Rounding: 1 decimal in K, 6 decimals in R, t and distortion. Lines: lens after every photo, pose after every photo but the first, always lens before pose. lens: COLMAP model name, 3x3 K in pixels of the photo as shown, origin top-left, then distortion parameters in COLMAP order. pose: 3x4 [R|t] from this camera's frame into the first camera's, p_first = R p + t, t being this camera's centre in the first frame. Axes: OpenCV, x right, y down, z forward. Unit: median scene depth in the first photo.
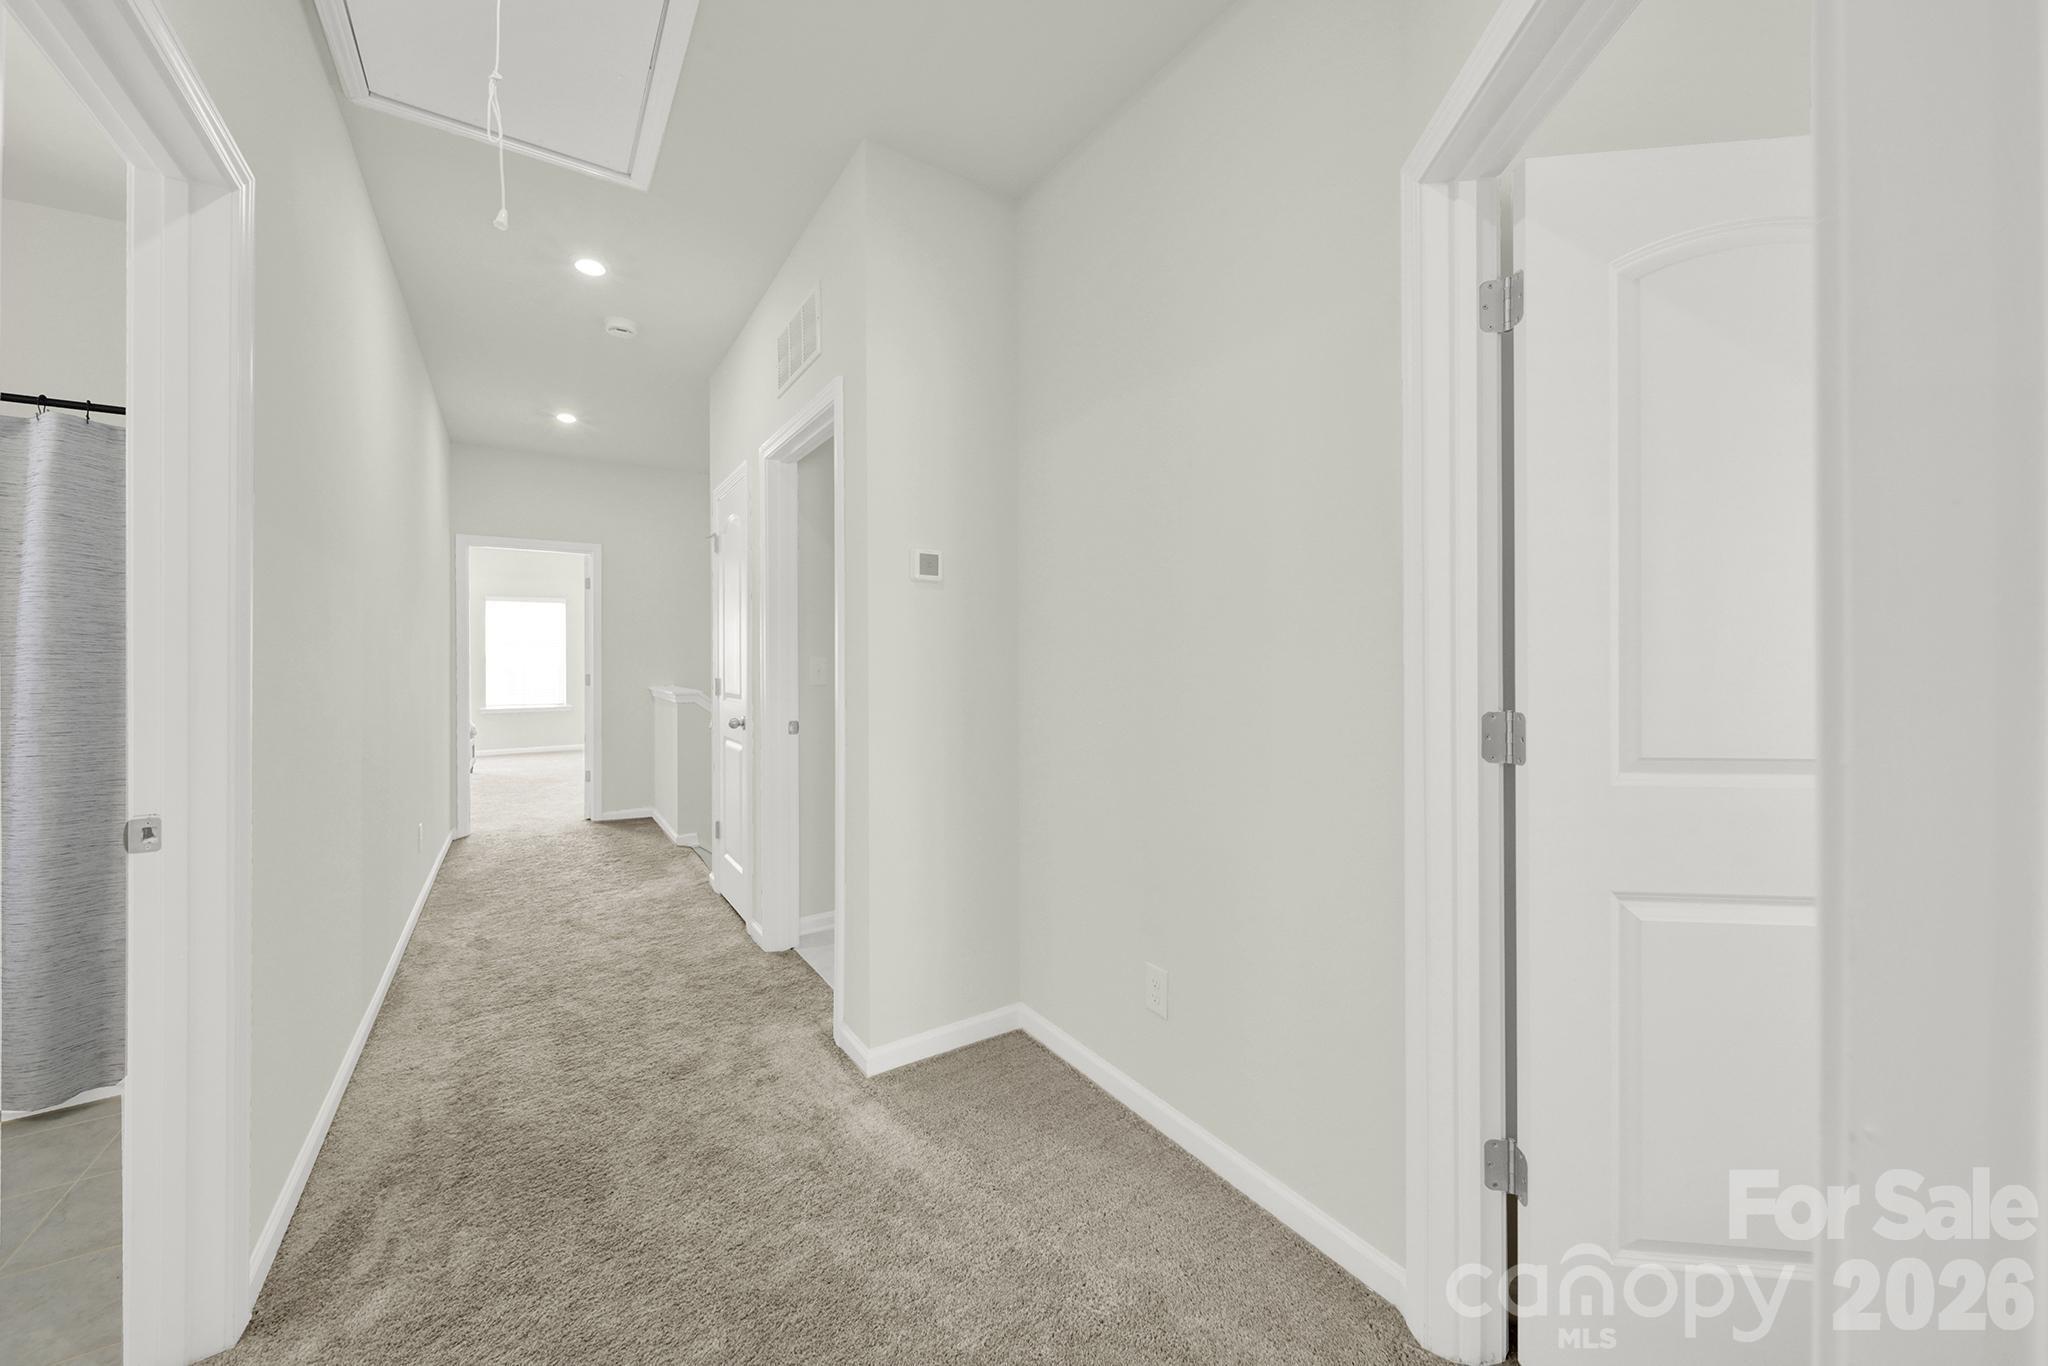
lens RADIAL K [[739.3, 0, 1016.1], [0, 739.3, 665.0], [0, 0, 1]] dist [-0.001208, -0.001889]
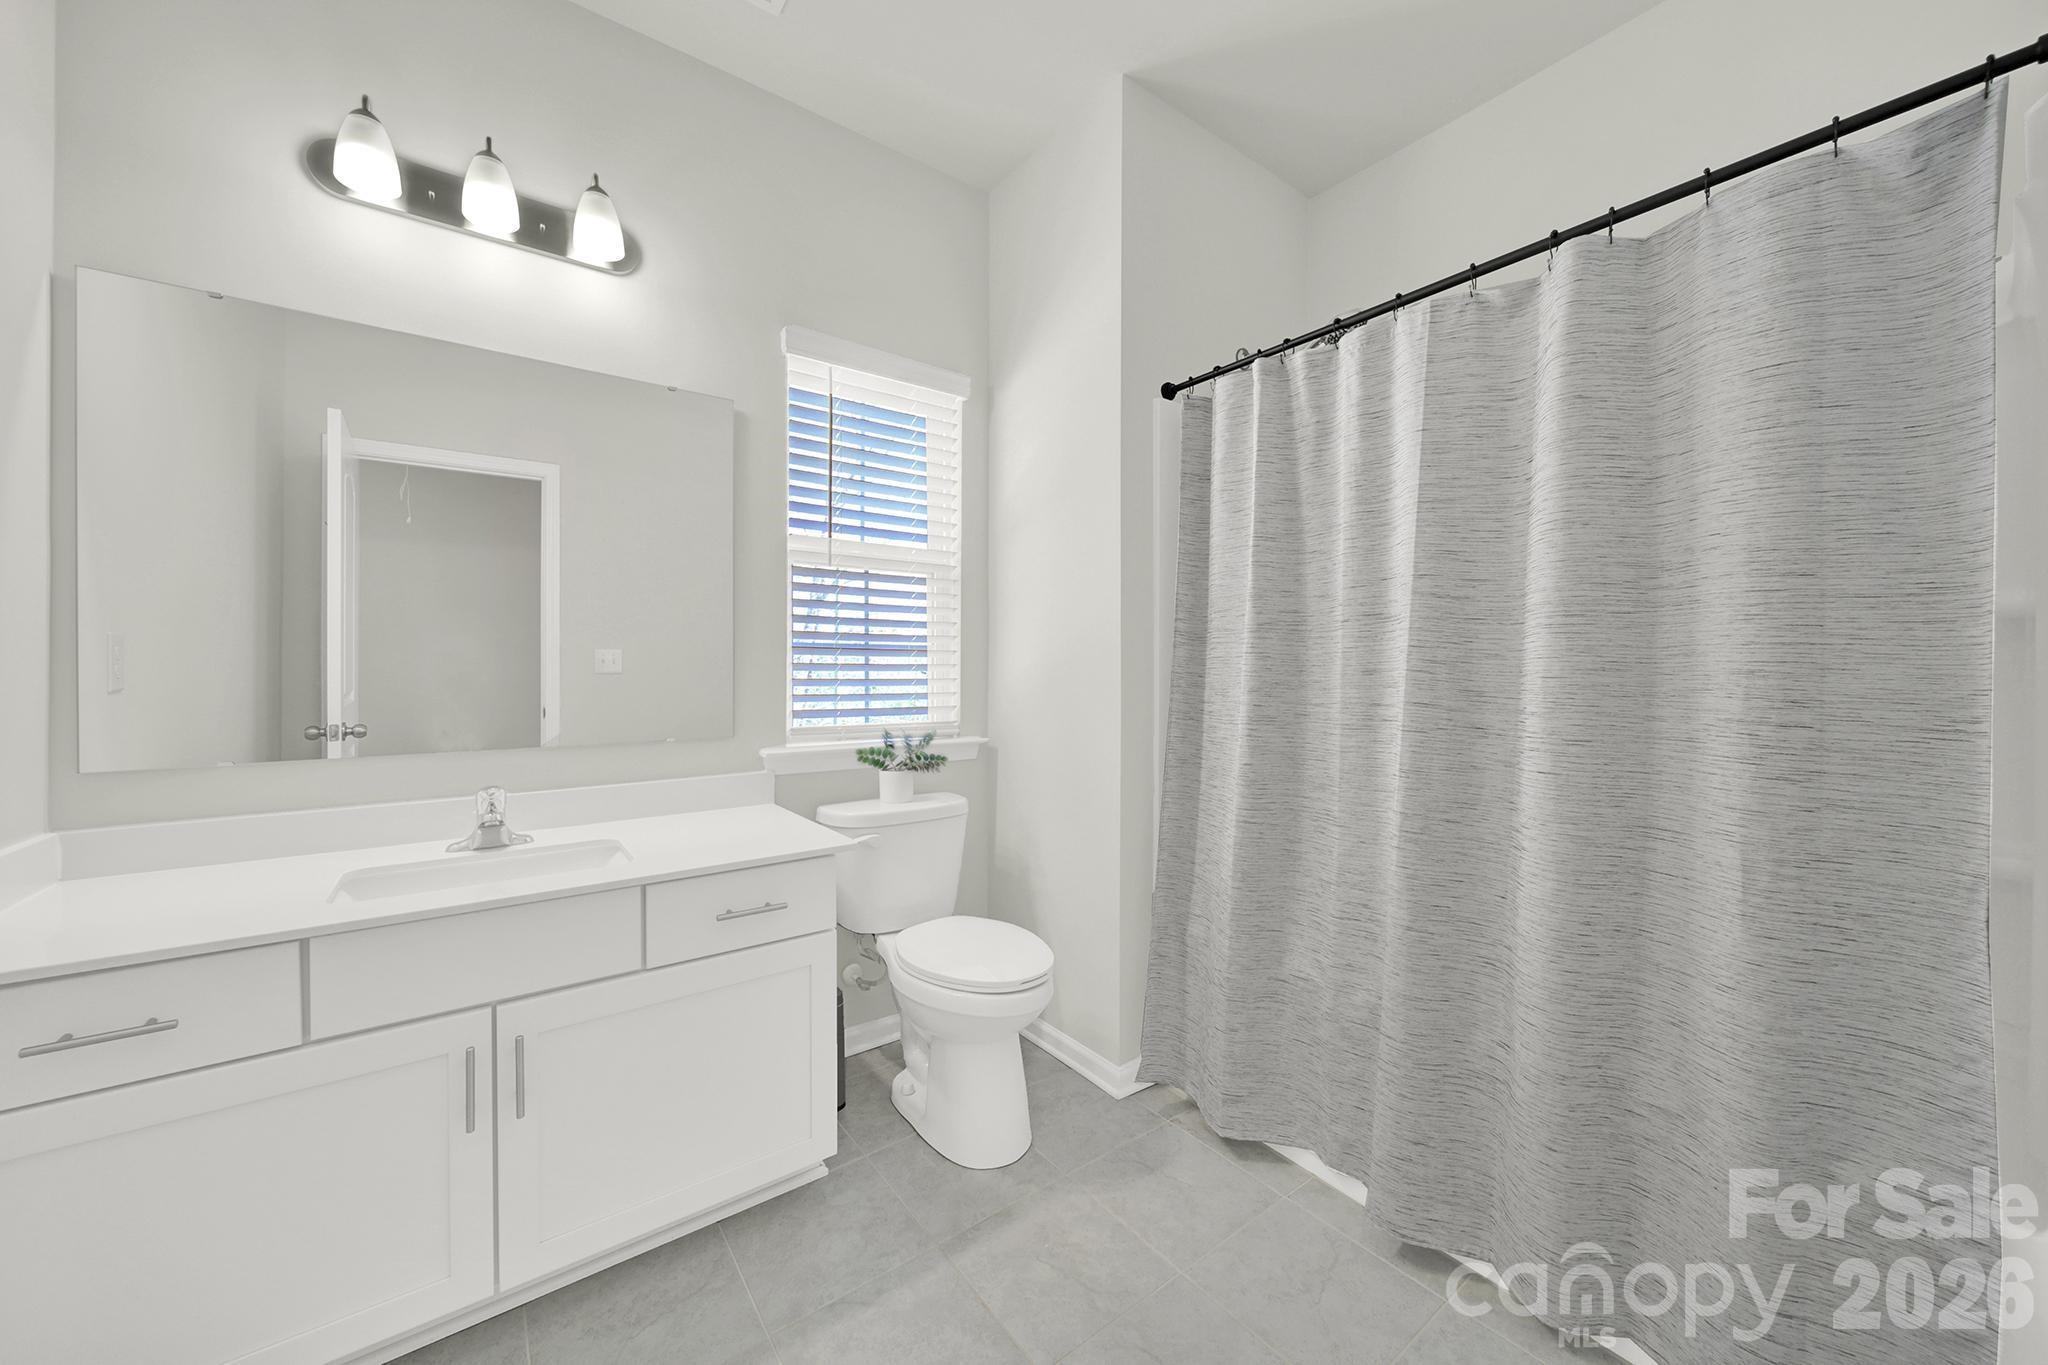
lens RADIAL K [[739.3, 0, 1025.1], [0, 739.3, 667.2], [0, 0, 1]] dist [-0.001208, -0.001889]
pose [[0.061538, 0.005162, -0.998091, -0.696002], [0.001329, 0.999985, 0.005254, 0.025021], [0.998104, -0.001650, 0.061530, 0.484409]]
